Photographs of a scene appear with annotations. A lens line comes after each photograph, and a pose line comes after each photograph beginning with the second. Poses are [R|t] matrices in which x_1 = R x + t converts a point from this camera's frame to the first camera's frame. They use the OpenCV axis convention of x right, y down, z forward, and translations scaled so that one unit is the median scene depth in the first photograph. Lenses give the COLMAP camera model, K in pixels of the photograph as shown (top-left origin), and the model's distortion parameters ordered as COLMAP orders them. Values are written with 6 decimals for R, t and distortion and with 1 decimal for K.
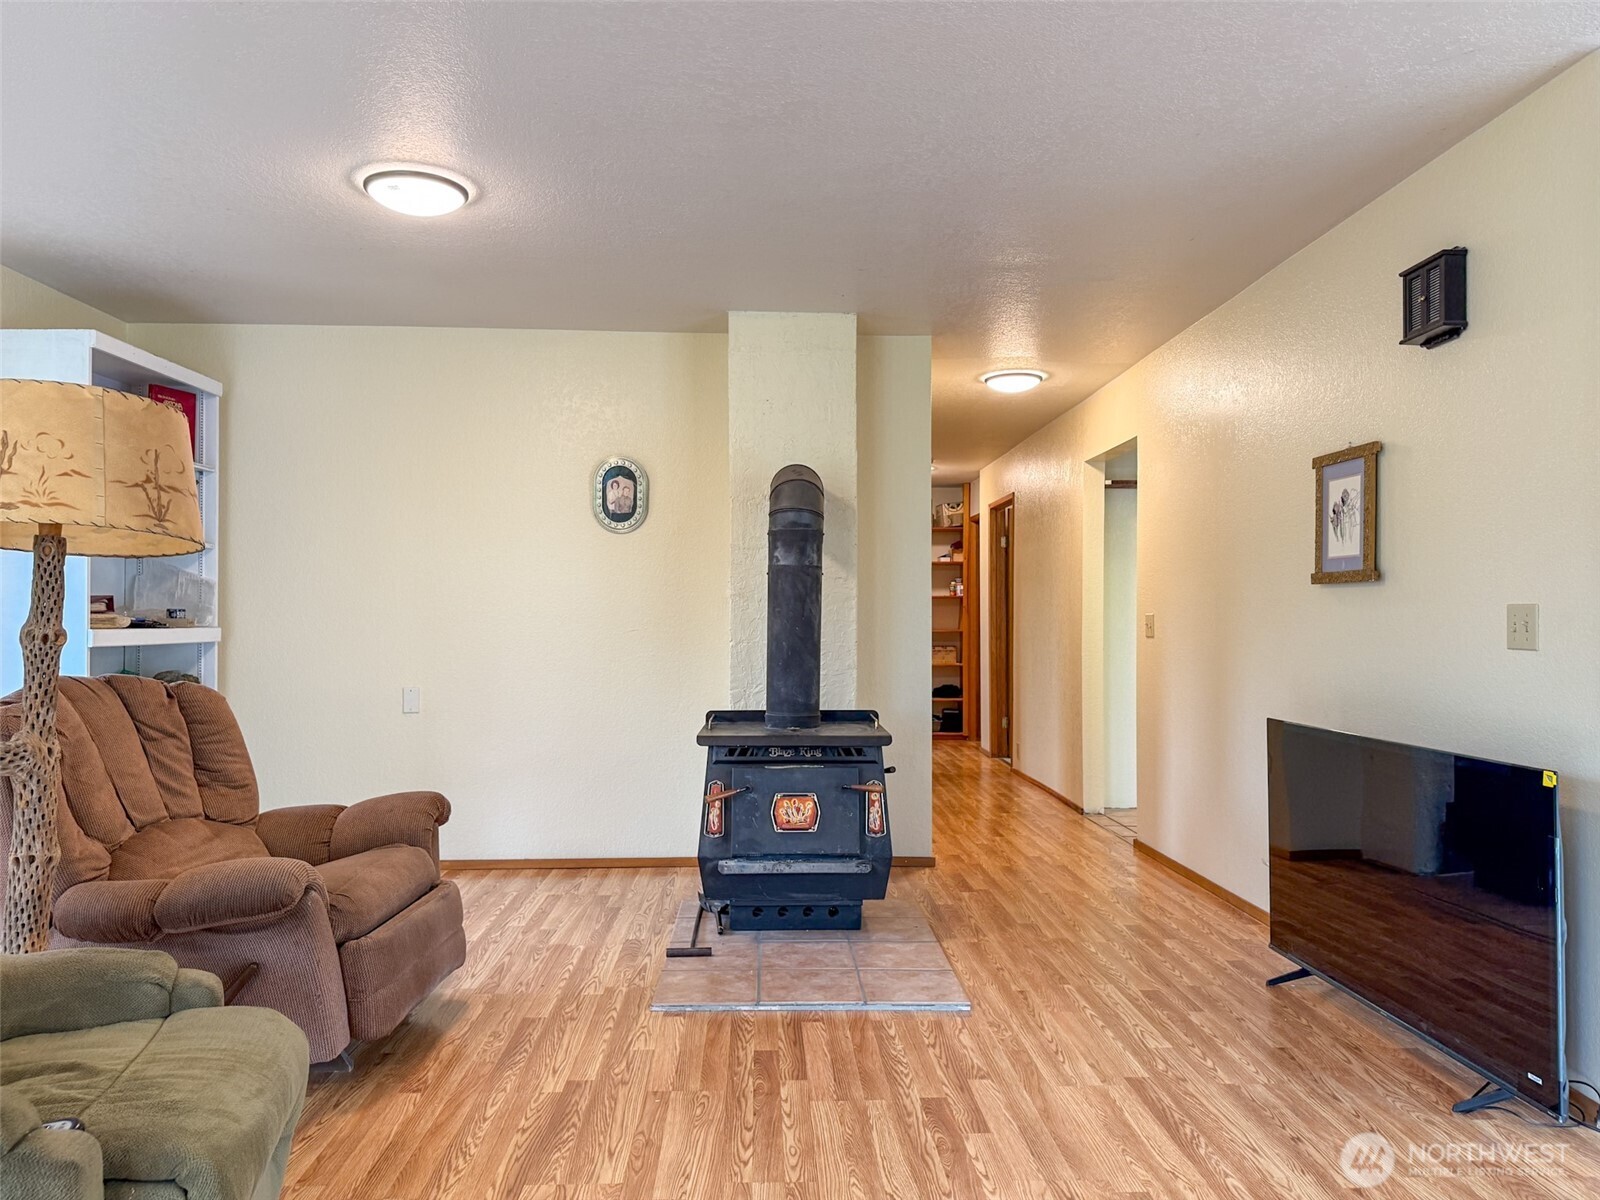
lens RADIAL K [[1123.3, 0, 792.5], [0, 1123.3, 633.7], [0, 0, 1]] dist [0.017908, -0.013583]
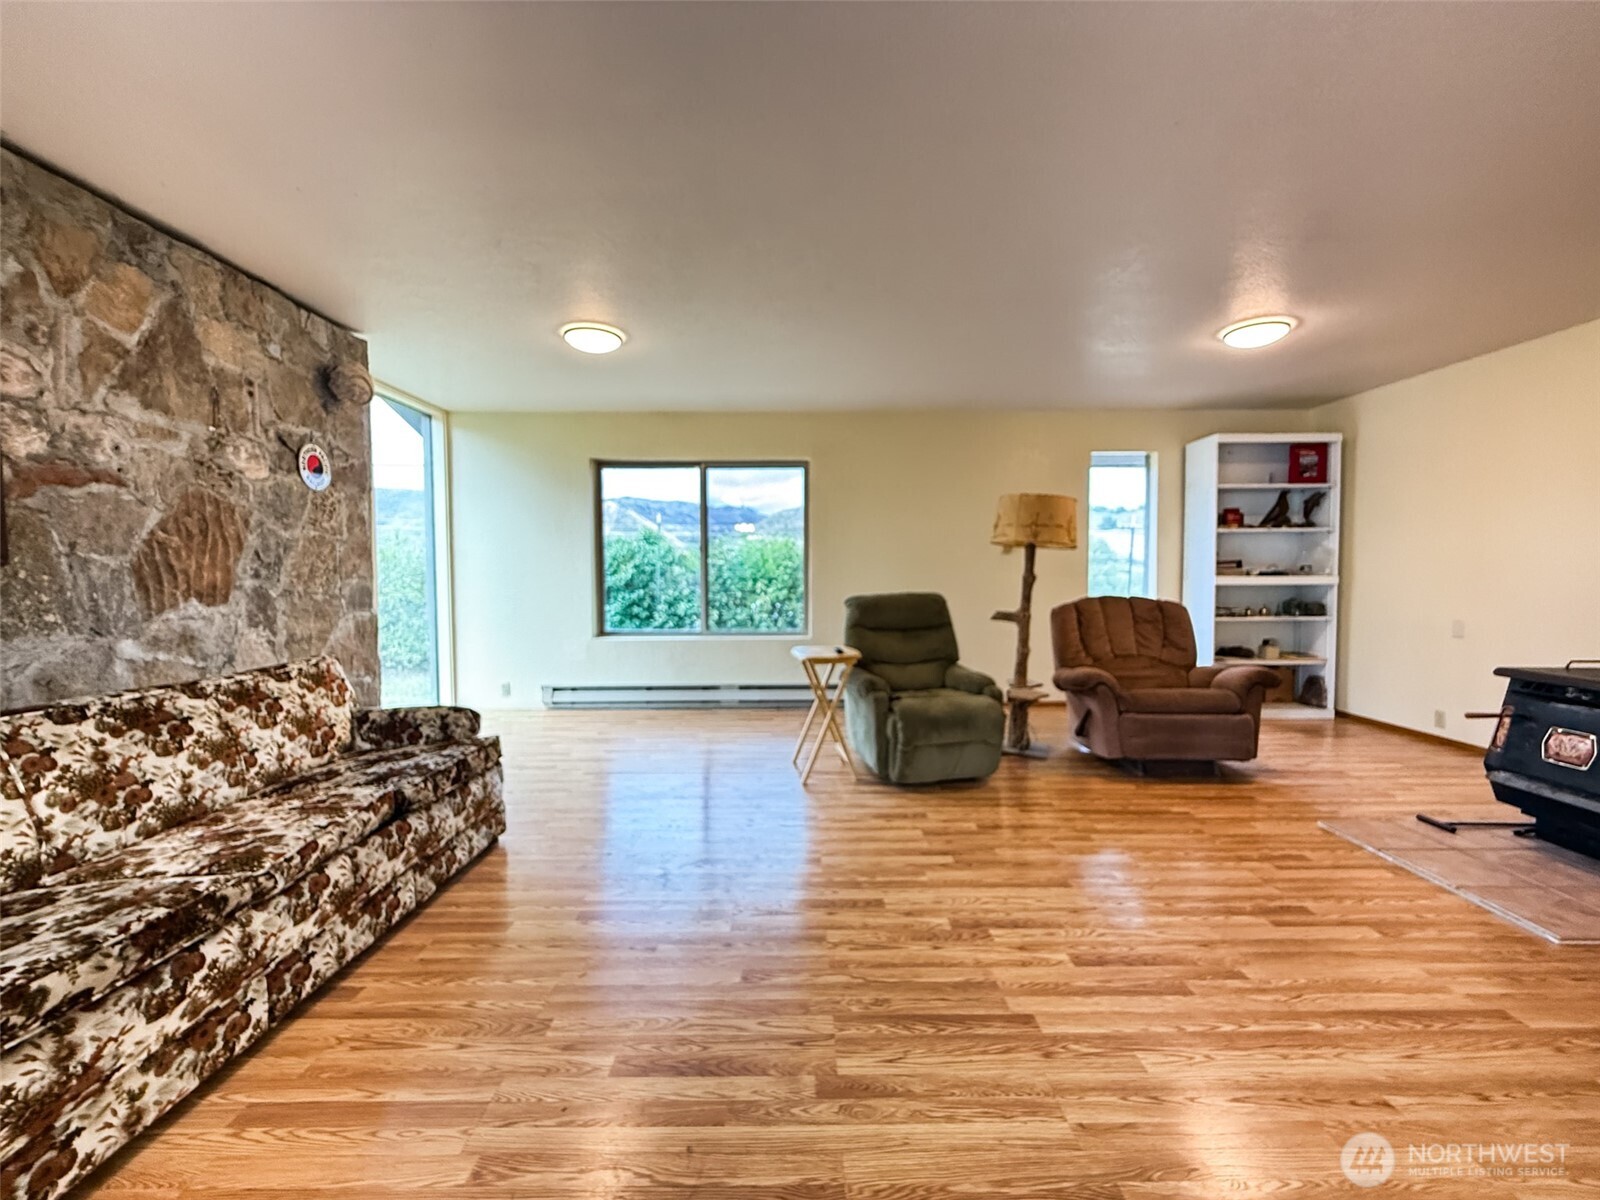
lens RADIAL K [[642.1, 0, 792.3], [0, 642.1, 599.8], [0, 0, 1]] dist [-0.000791, -0.000572]
pose [[-0.044917, 0.045657, -0.997947, 0.670070], [-0.000024, 0.998955, 0.045704, -0.017062], [0.998991, 0.002077, -0.044869, 0.259557]]
